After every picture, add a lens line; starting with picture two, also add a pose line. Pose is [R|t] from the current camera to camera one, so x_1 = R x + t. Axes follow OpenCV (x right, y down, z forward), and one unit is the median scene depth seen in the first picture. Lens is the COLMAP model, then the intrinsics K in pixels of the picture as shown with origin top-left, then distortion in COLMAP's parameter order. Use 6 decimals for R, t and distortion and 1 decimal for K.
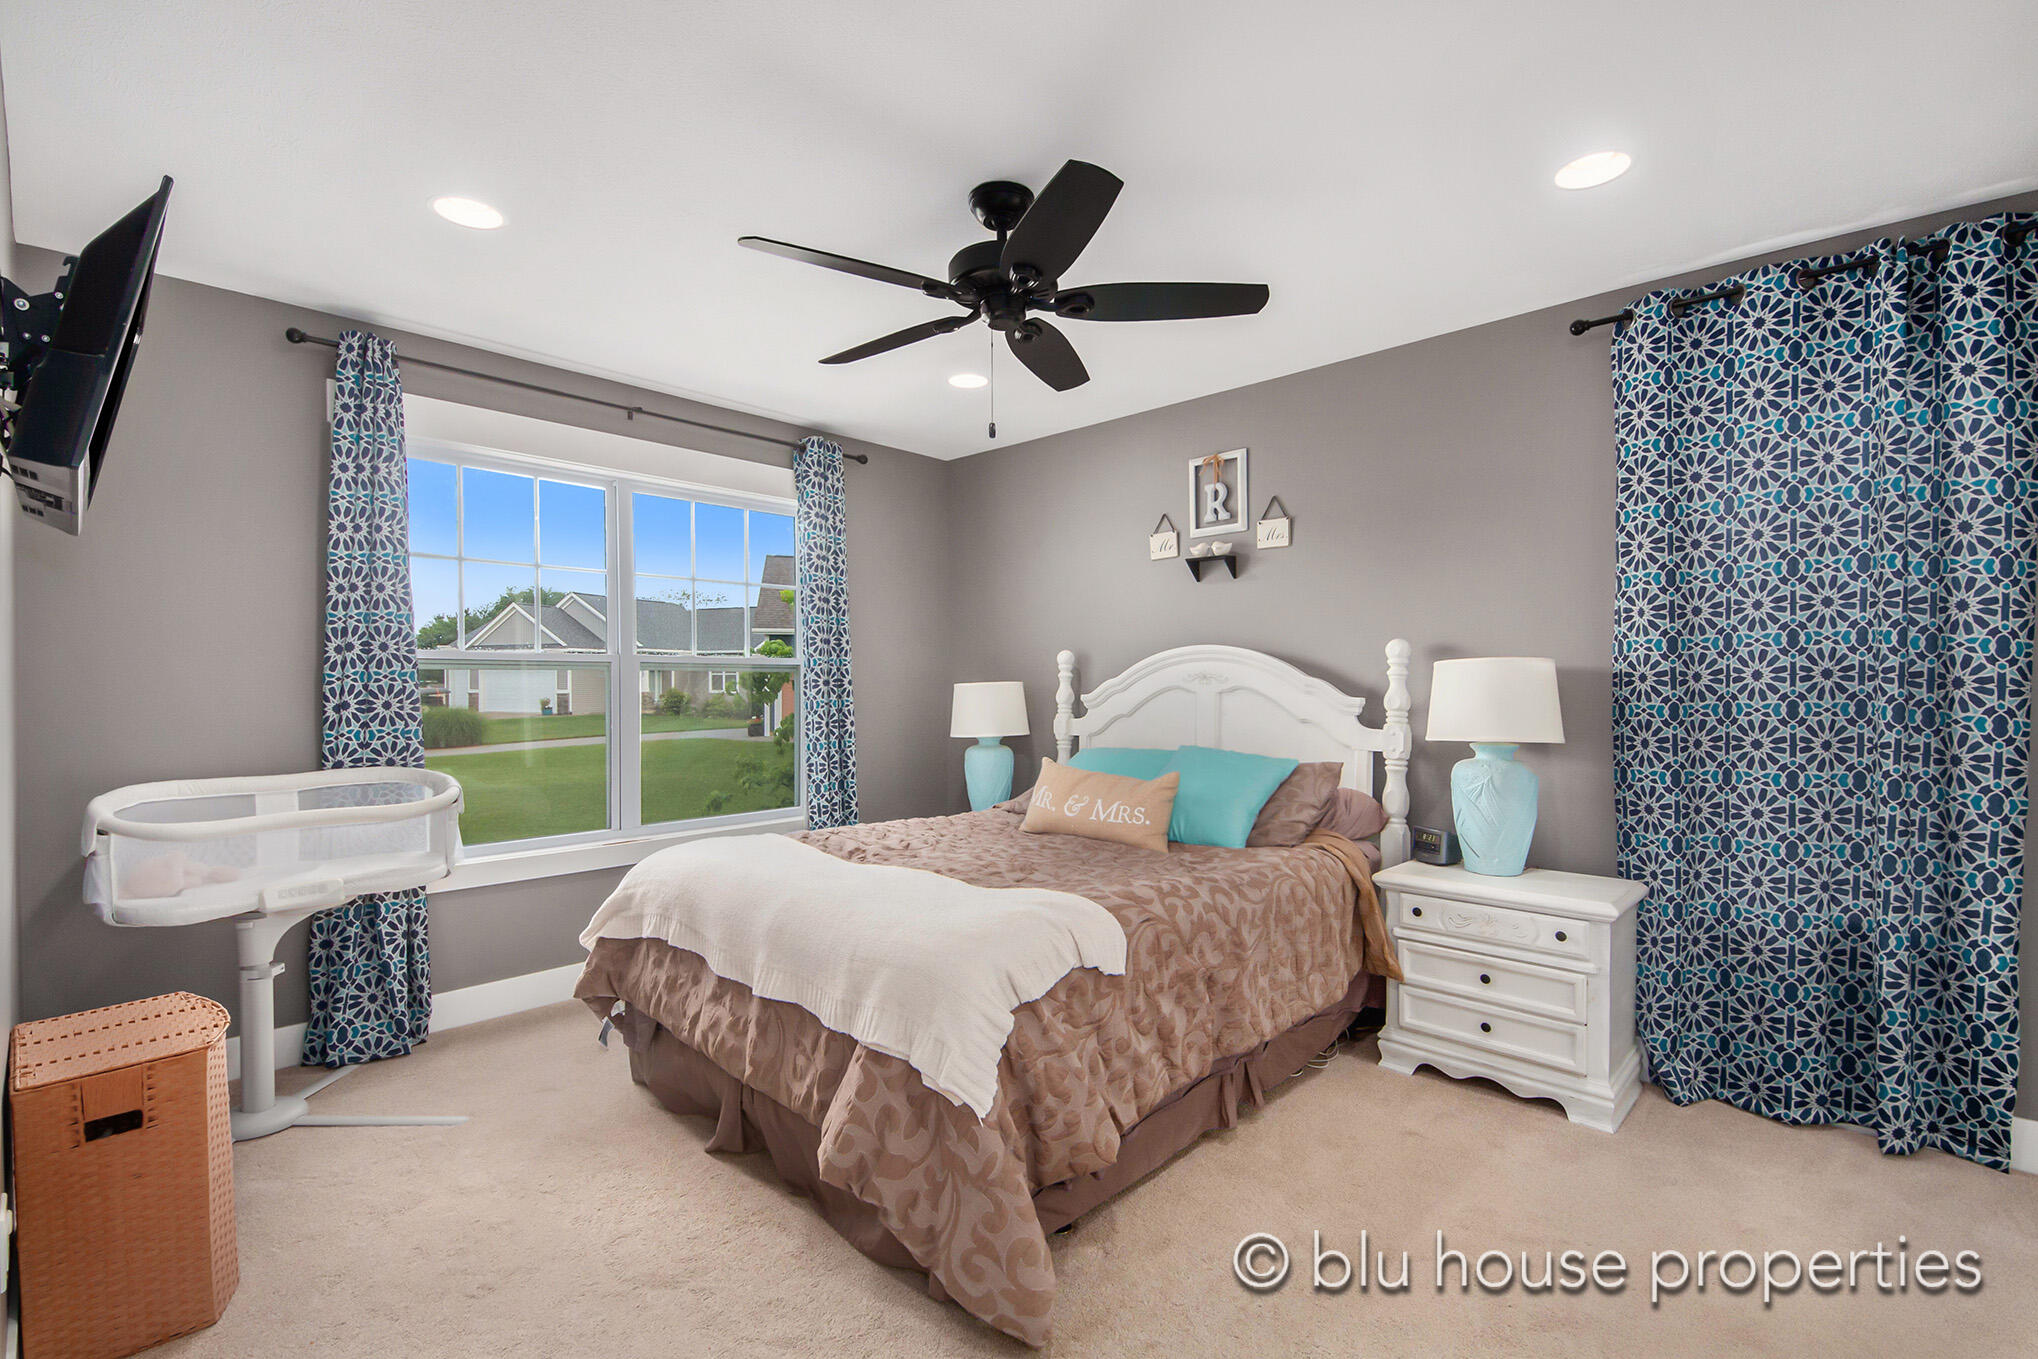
lens RADIAL K [[915.4, 0, 1012.8], [0, 915.4, 704.9], [0, 0, 1]] dist [0.003093, -0.008676]
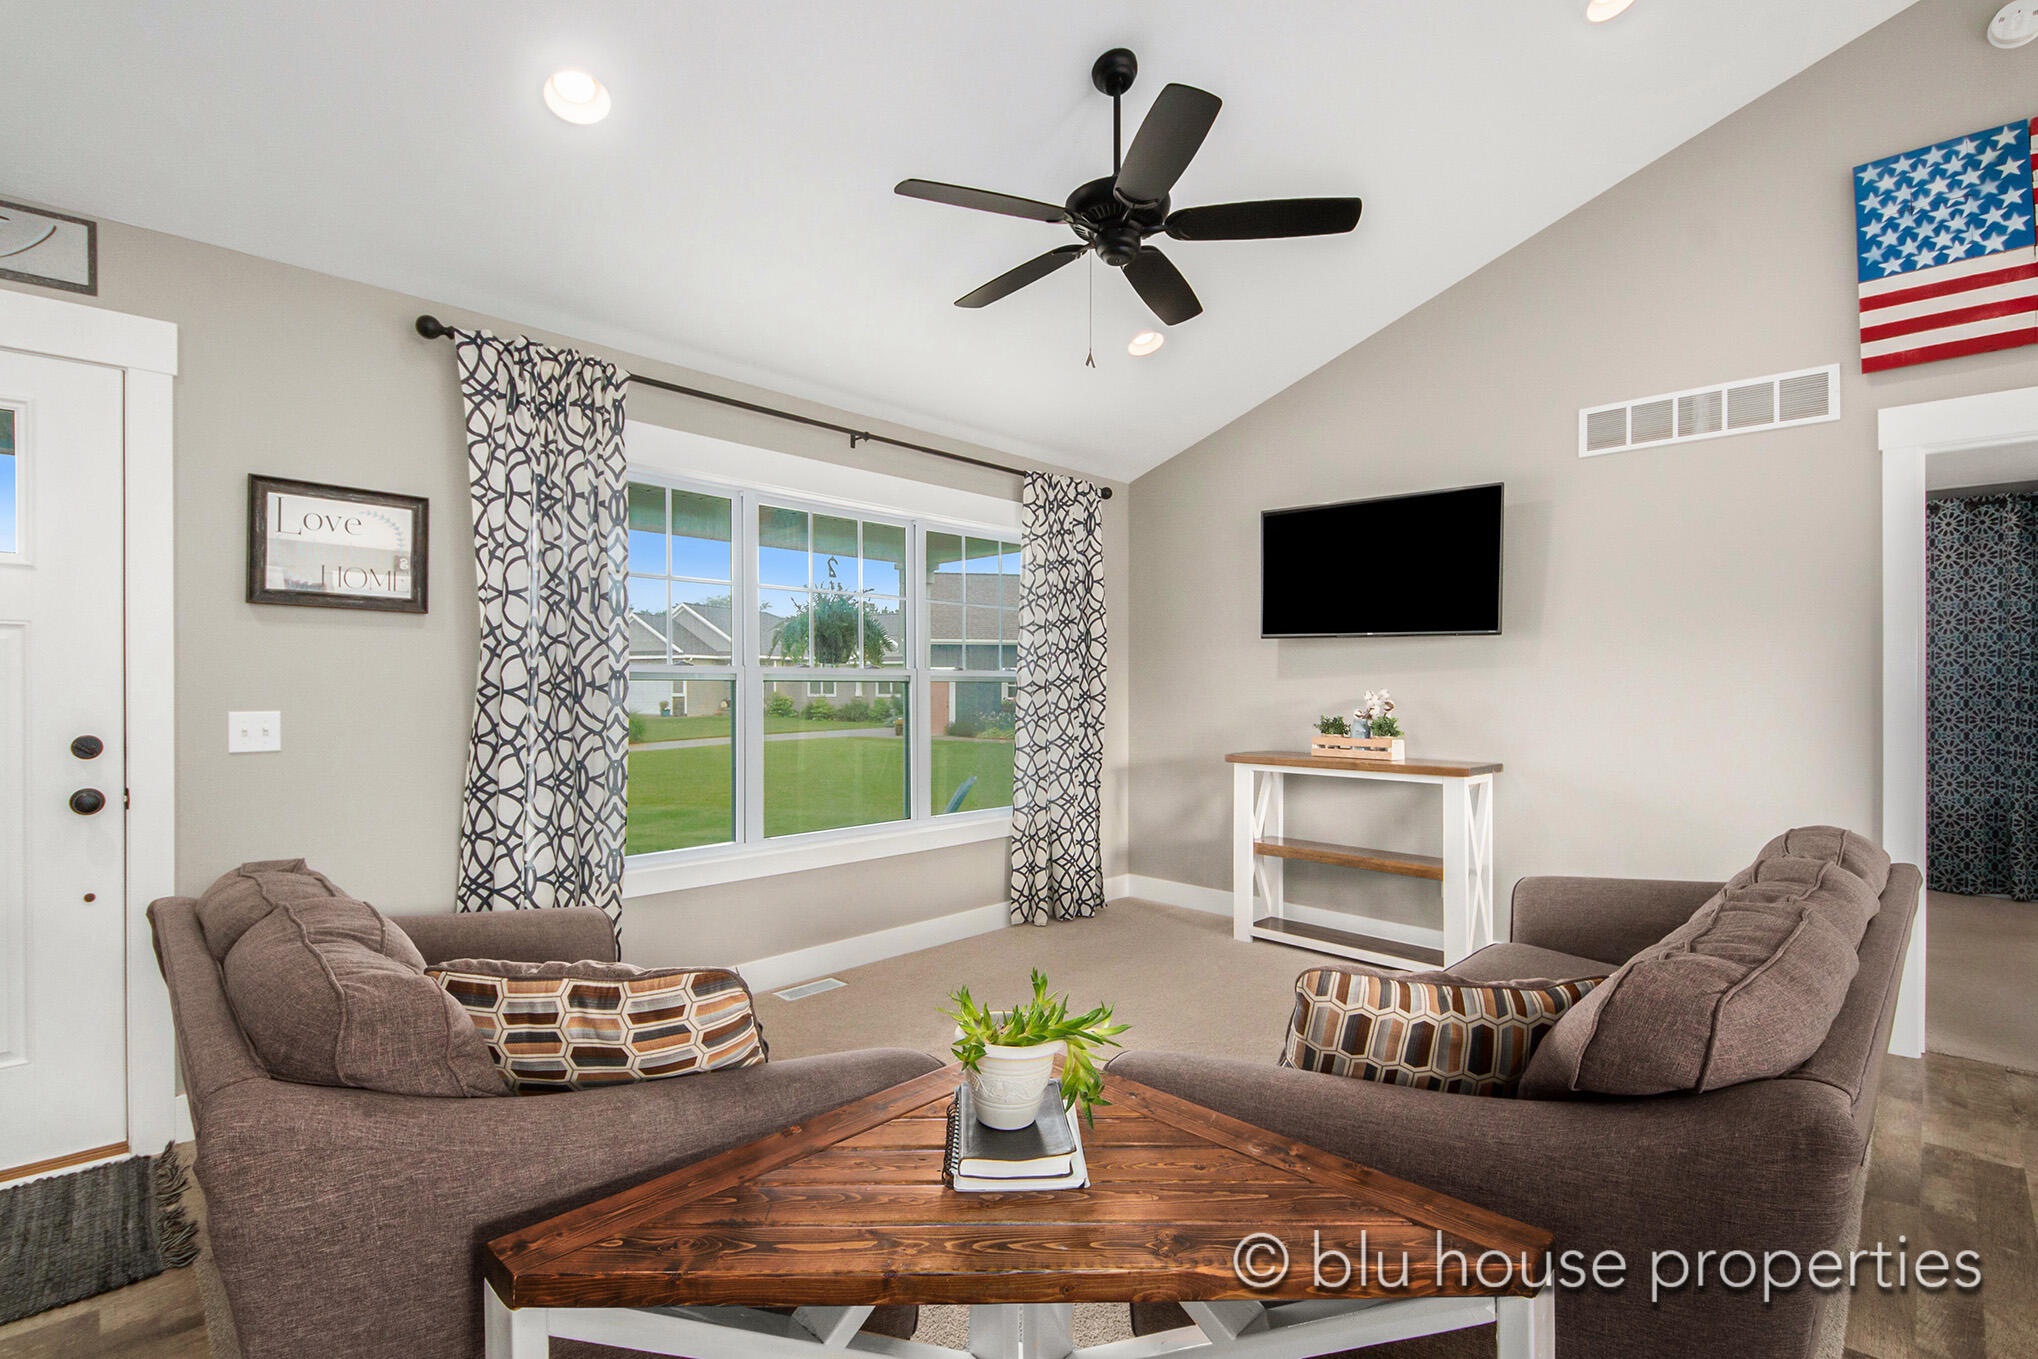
lens RADIAL K [[915.4, 0, 1013.2], [0, 915.4, 695.6], [0, 0, 1]] dist [0.003093, -0.008676]
pose [[0.999768, 0.007843, -0.020038, -1.380549], [-0.008191, 0.999816, -0.017338, 0.042778], [0.019898, 0.017498, 0.999649, -1.215715]]
